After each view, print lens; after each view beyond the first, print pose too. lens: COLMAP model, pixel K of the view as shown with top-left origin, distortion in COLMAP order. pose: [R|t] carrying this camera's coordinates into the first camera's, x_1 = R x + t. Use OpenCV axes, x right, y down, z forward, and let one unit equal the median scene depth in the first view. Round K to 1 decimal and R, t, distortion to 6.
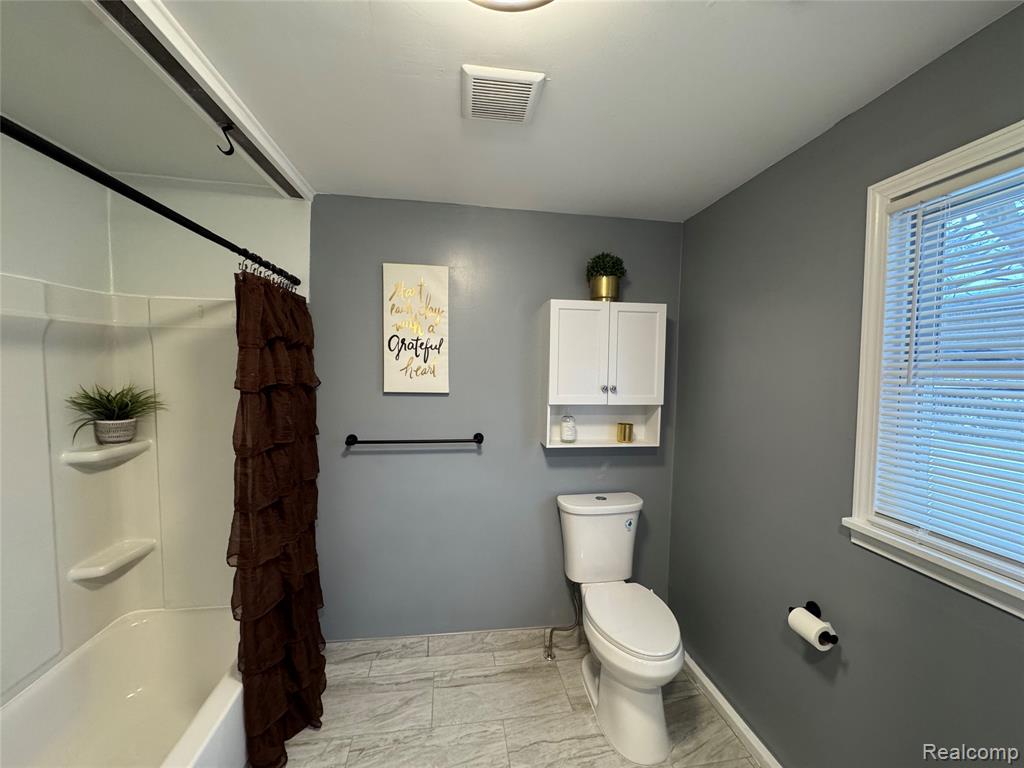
lens RADIAL K [[407.5, 0, 512.0], [0, 407.5, 384.0], [0, 0, 1]] dist [-0.004996, 0.000287]
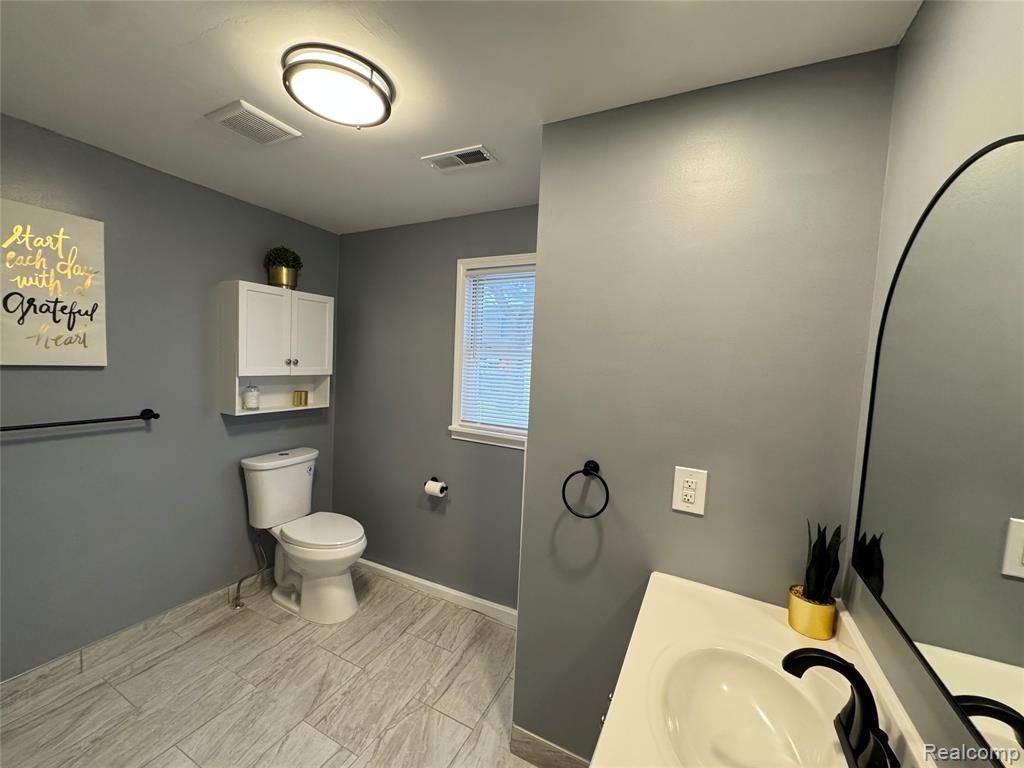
lens RADIAL K [[407.5, 0, 512.0], [0, 407.5, 384.0], [0, 0, 1]] dist [-0.004996, 0.000287]
pose [[0.577276, -0.039137, 0.815611, -0.373237], [0.000830, 0.998878, 0.047343, 0.020055], [-0.816549, -0.026653, 0.576661, -0.234426]]
